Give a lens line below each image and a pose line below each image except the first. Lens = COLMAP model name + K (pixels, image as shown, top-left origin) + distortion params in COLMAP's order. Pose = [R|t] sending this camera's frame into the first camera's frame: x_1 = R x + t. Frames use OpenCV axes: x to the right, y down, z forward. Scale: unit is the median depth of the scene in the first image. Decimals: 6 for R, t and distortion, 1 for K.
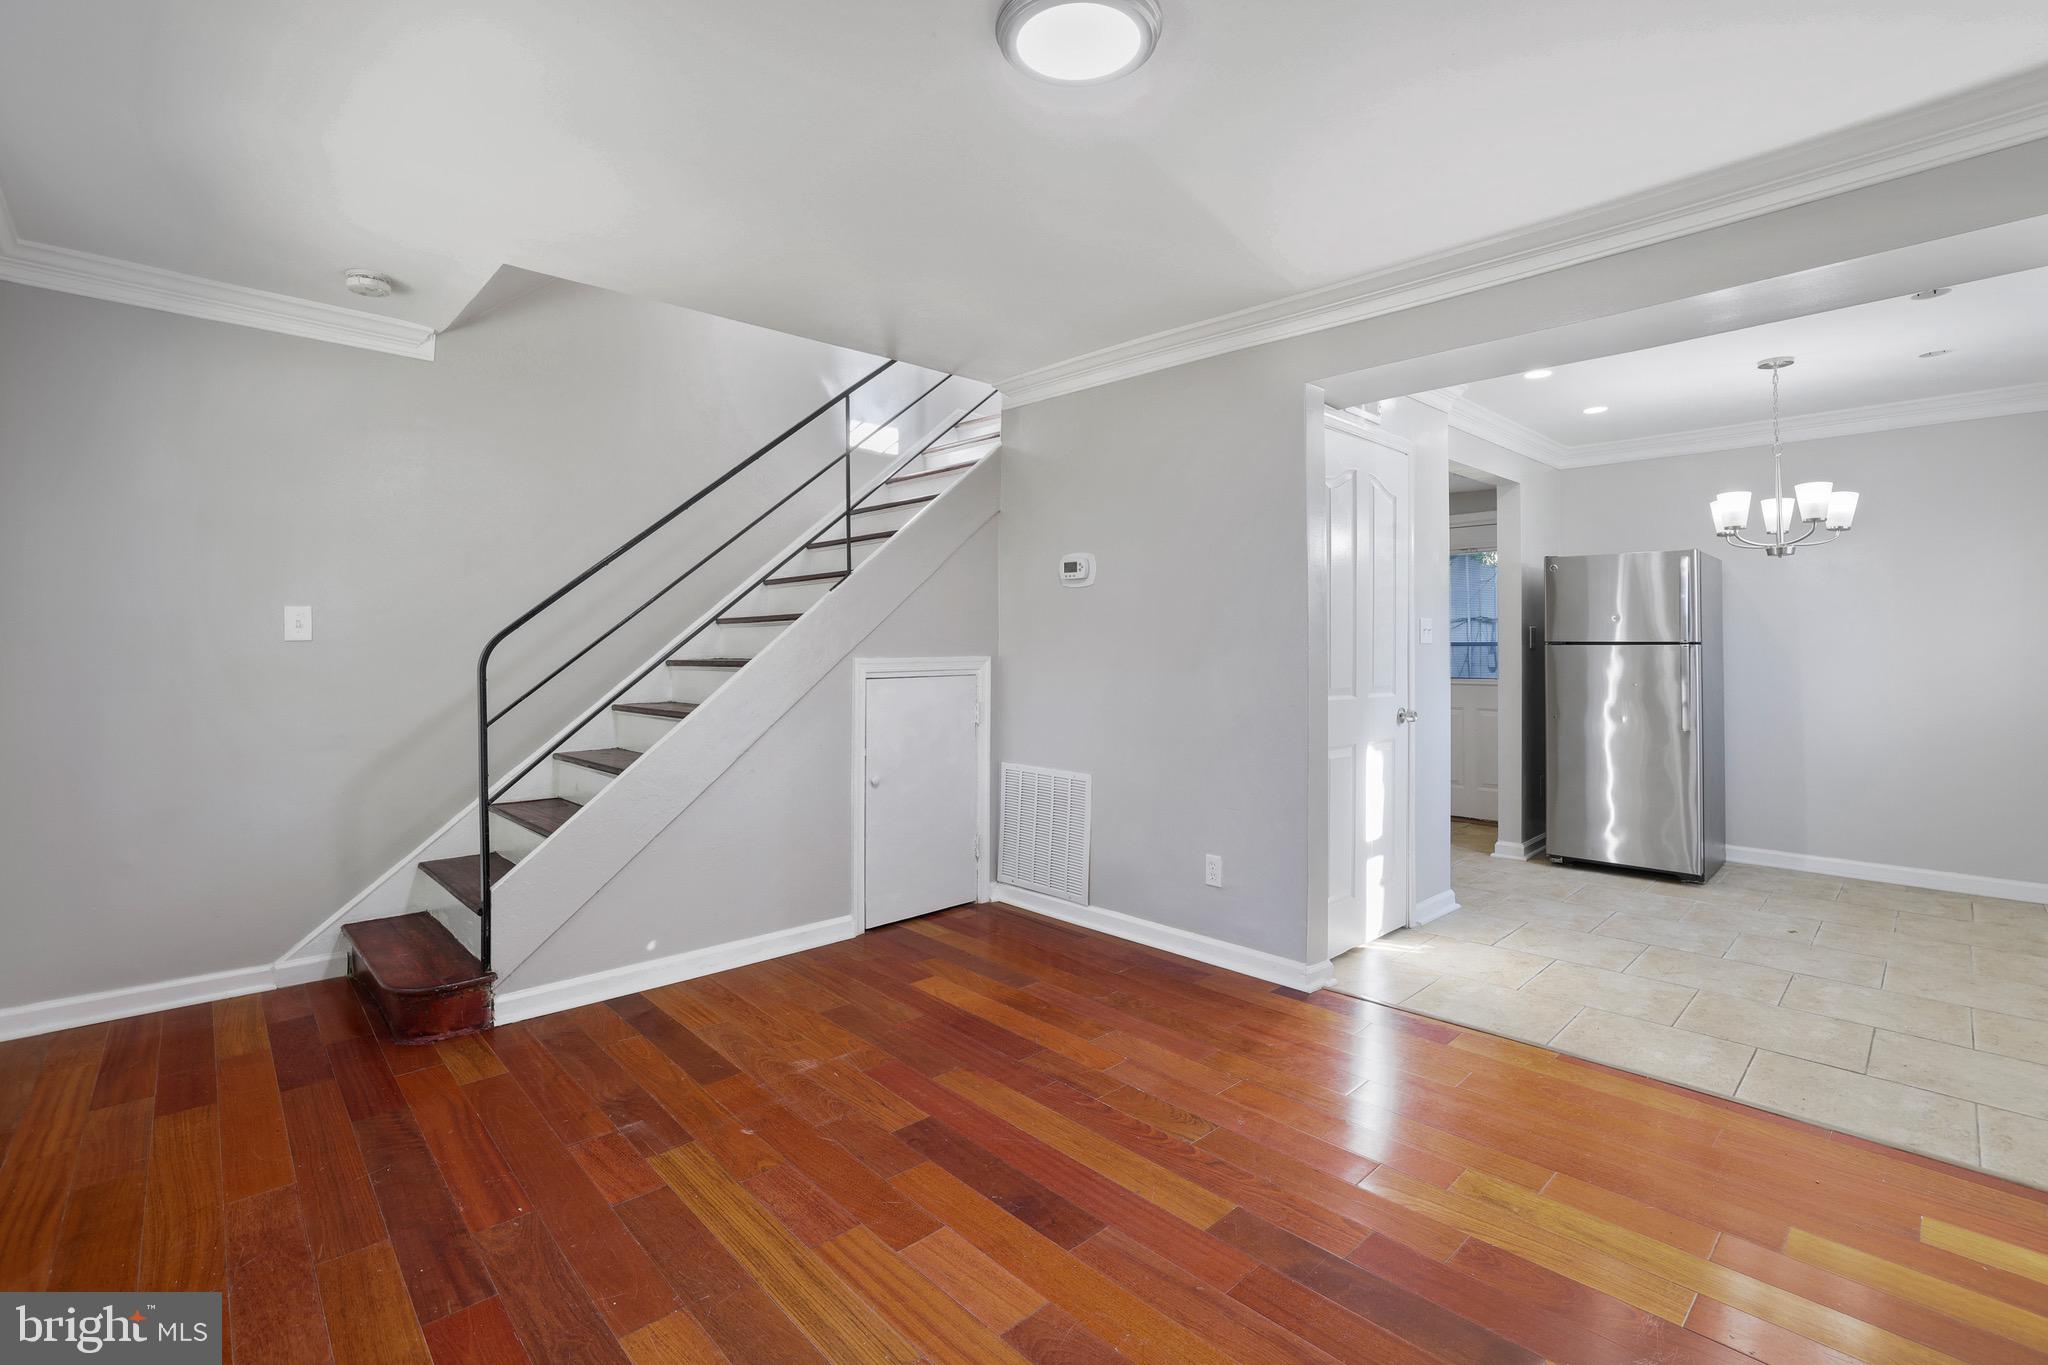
lens RADIAL K [[934.0, 0, 1011.9], [0, 934.0, 643.6], [0, 0, 1]] dist [-0.027462, 0.000591]
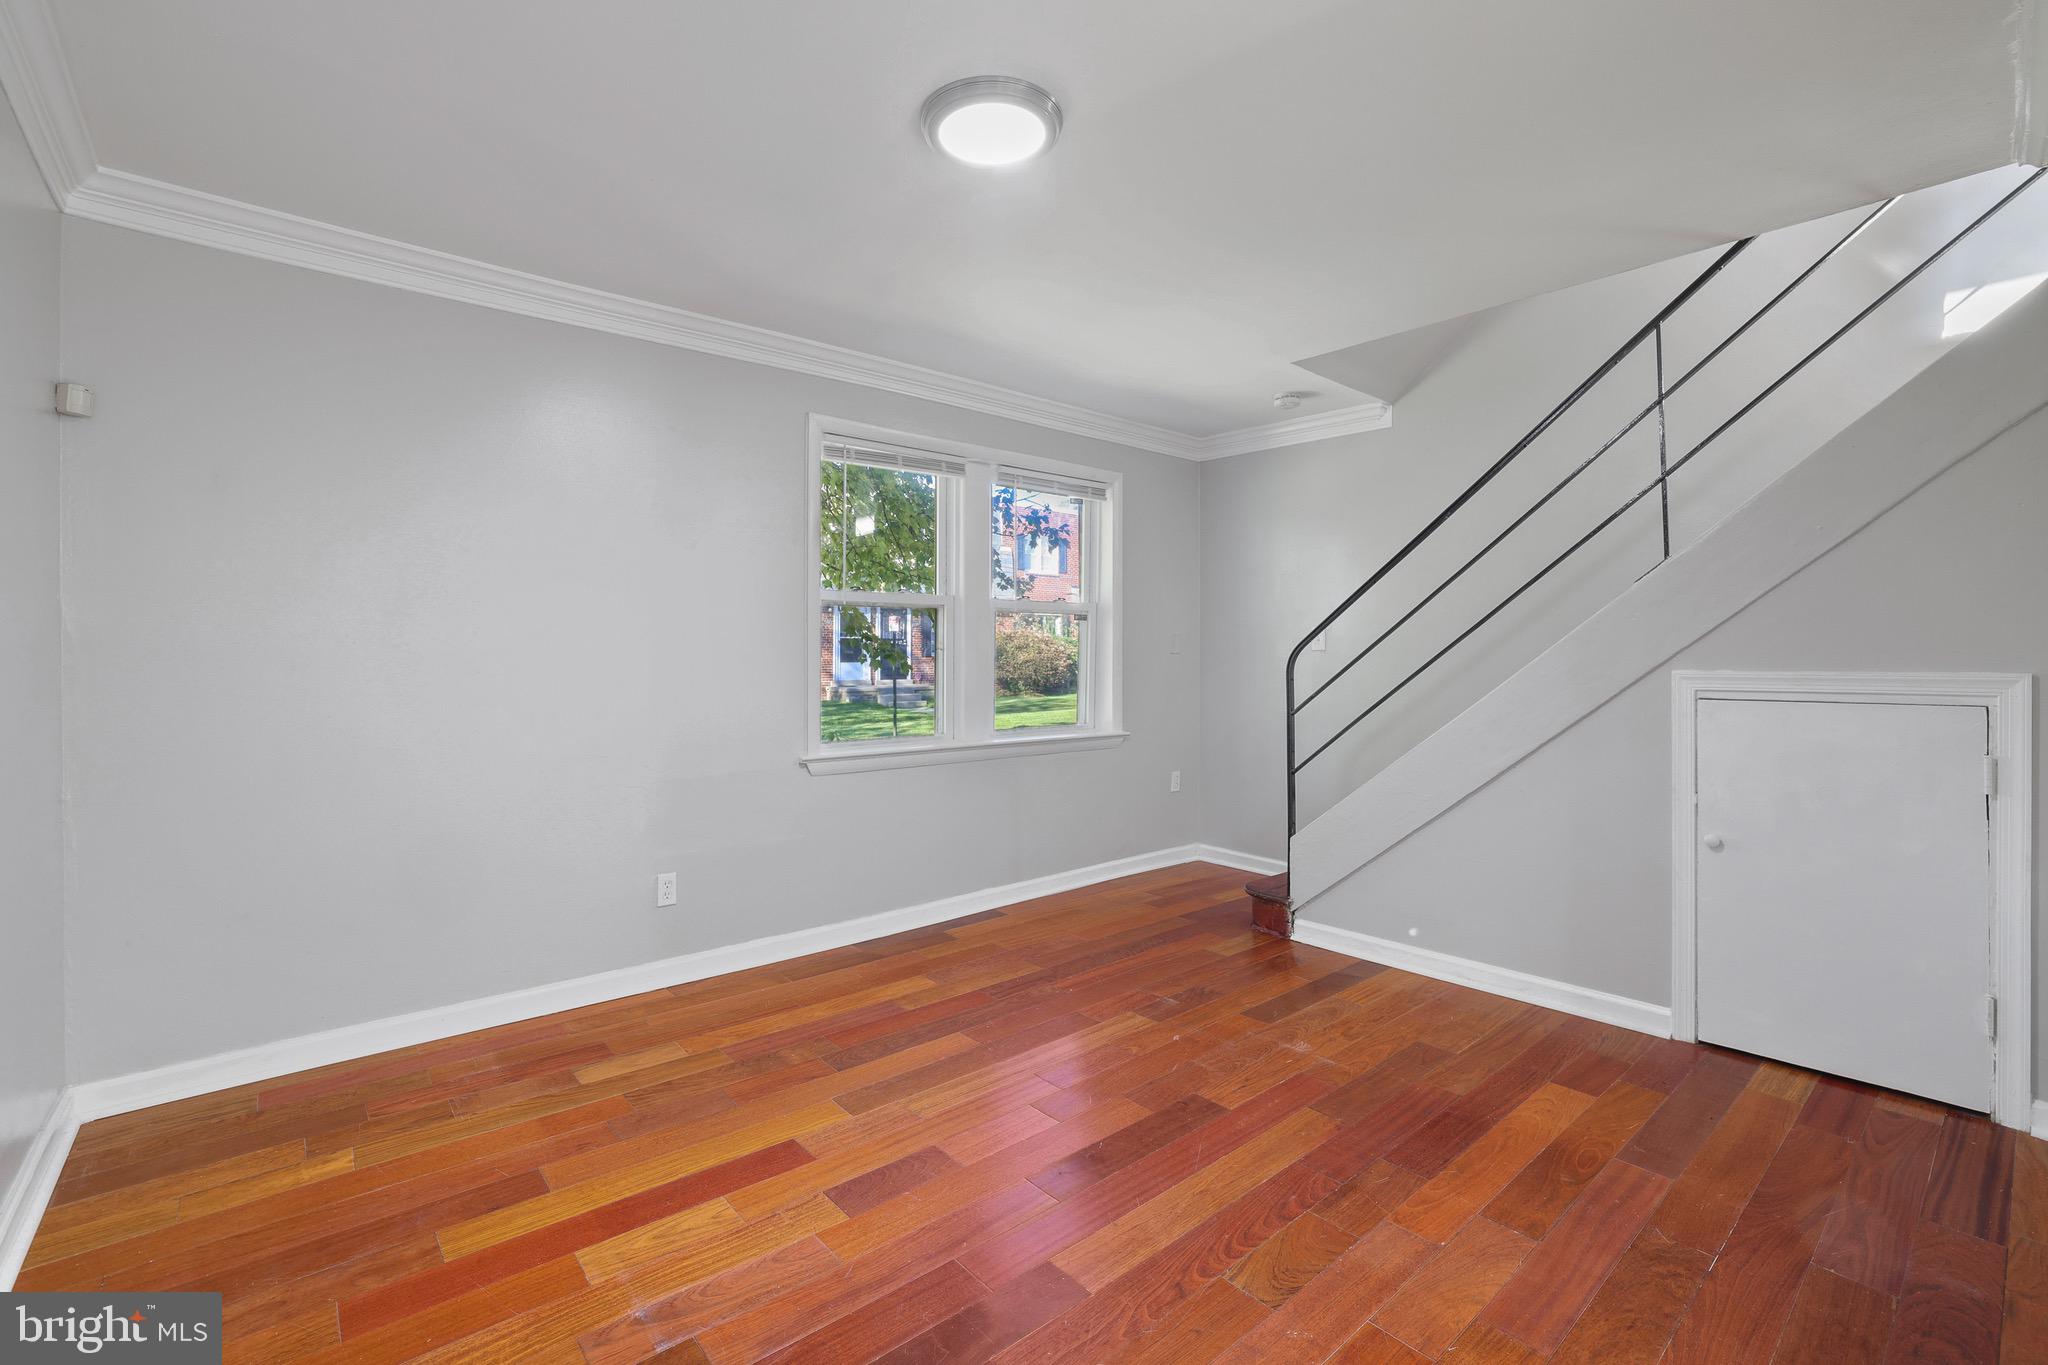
lens RADIAL K [[889.9, 0, 1024.0], [0, 889.9, 682.5], [0, 0, 1]] dist [-0.050799, 0.014802]
pose [[-0.052175, 0.027470, -0.998260, 0.614699], [0.005811, 0.999613, 0.027204, 0.003508], [0.998621, -0.004381, -0.052314, 0.569958]]
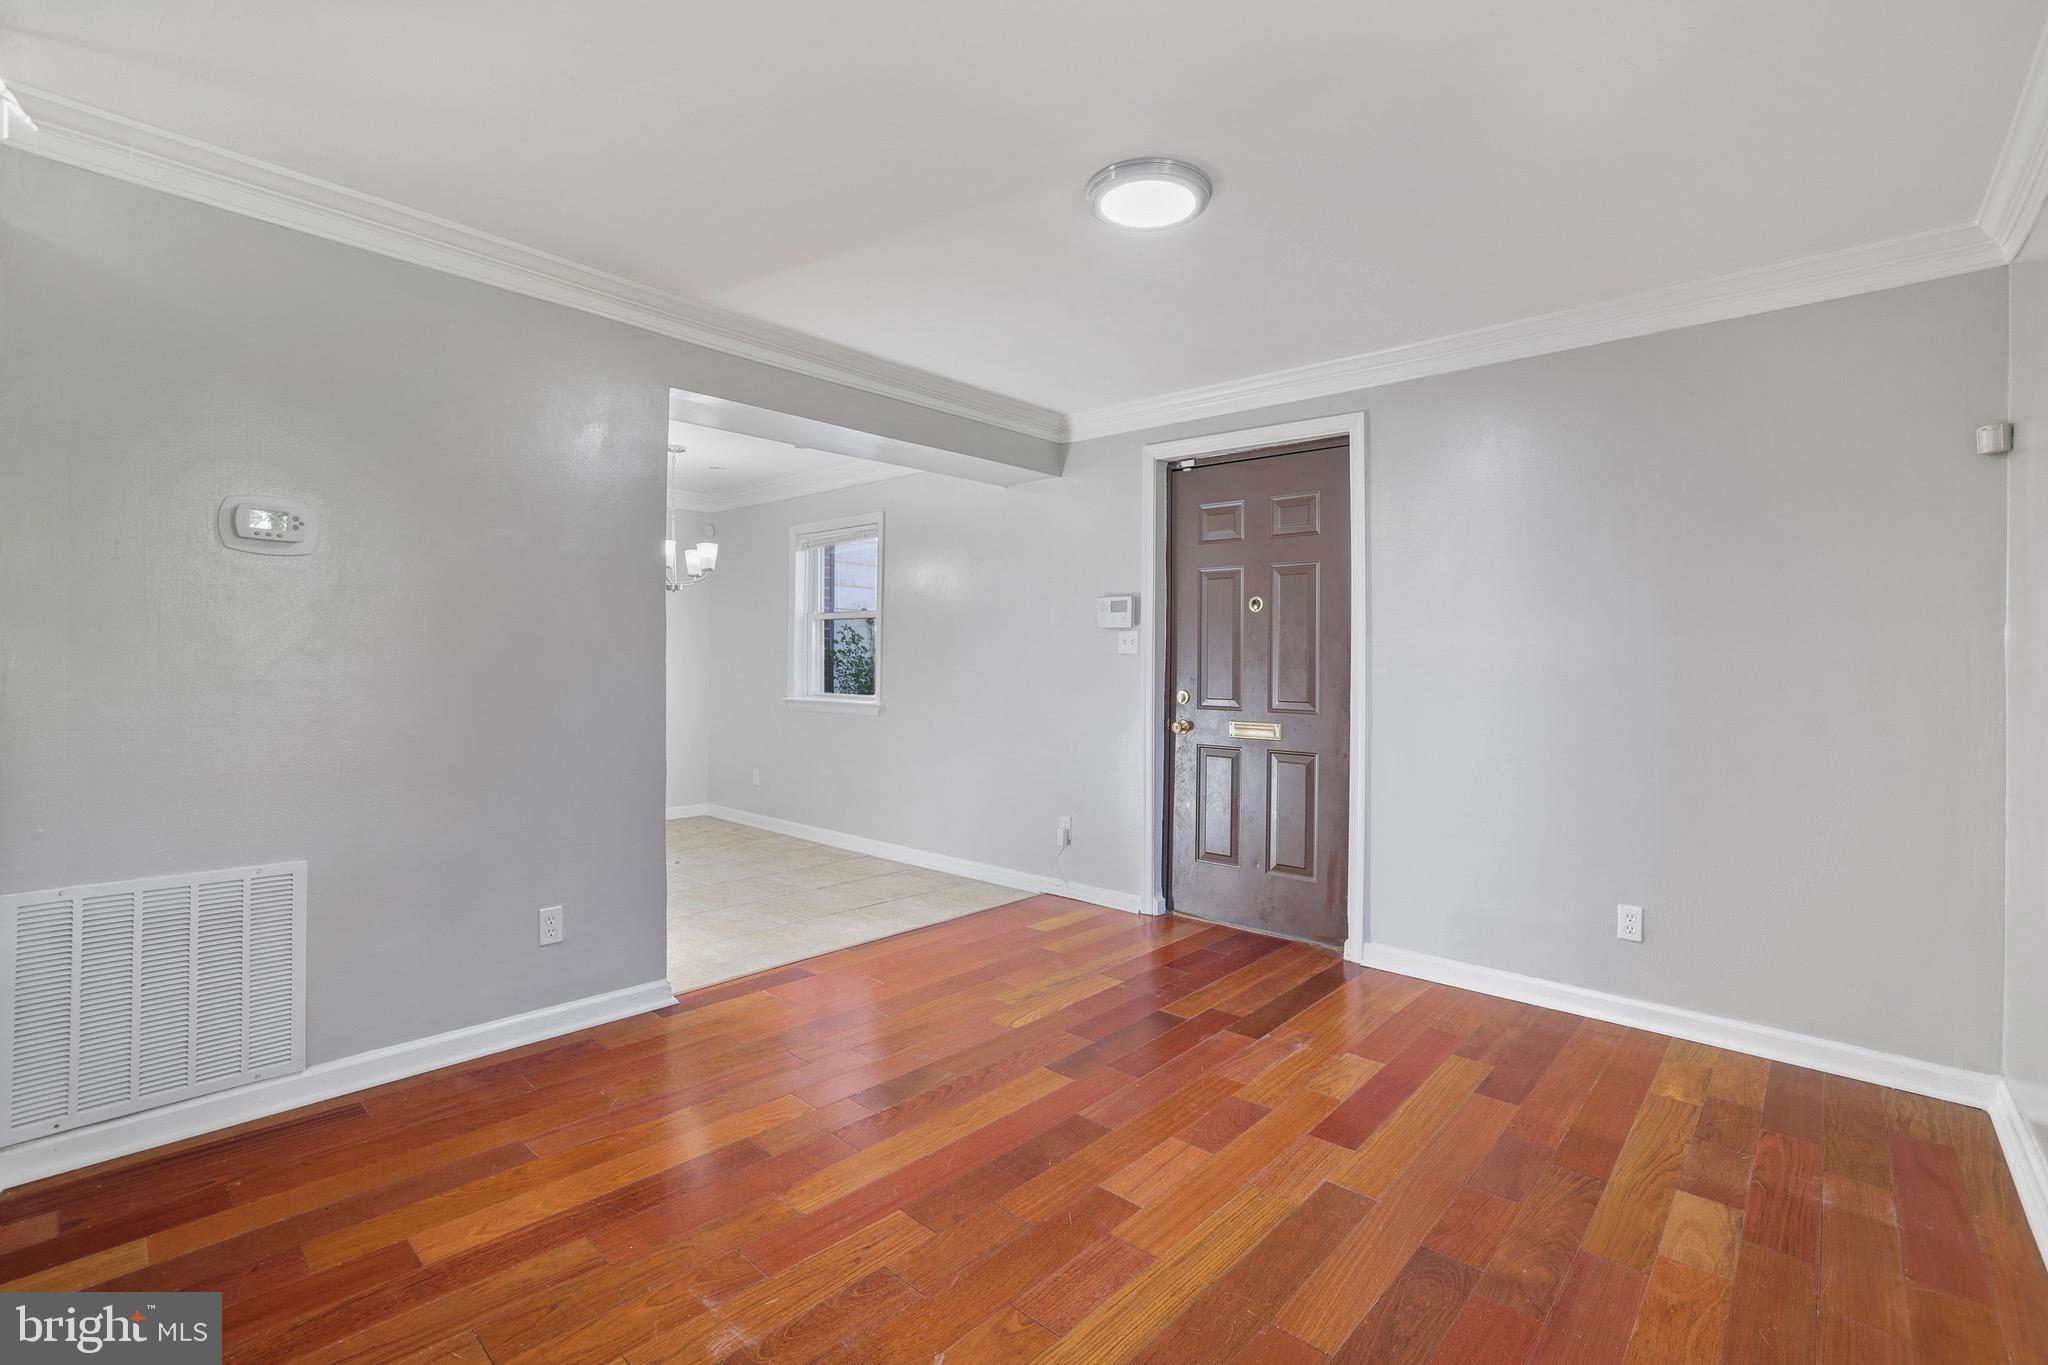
lens RADIAL K [[908.3, 0, 1024.0], [0, 908.3, 682.5], [0, 0, 1]] dist [-0.002670, -0.000206]
pose [[-0.074845, -0.023803, 0.996911, -0.639151], [-0.017622, 0.999591, 0.022544, 0.000513], [-0.997039, -0.015880, -0.075234, 0.662361]]
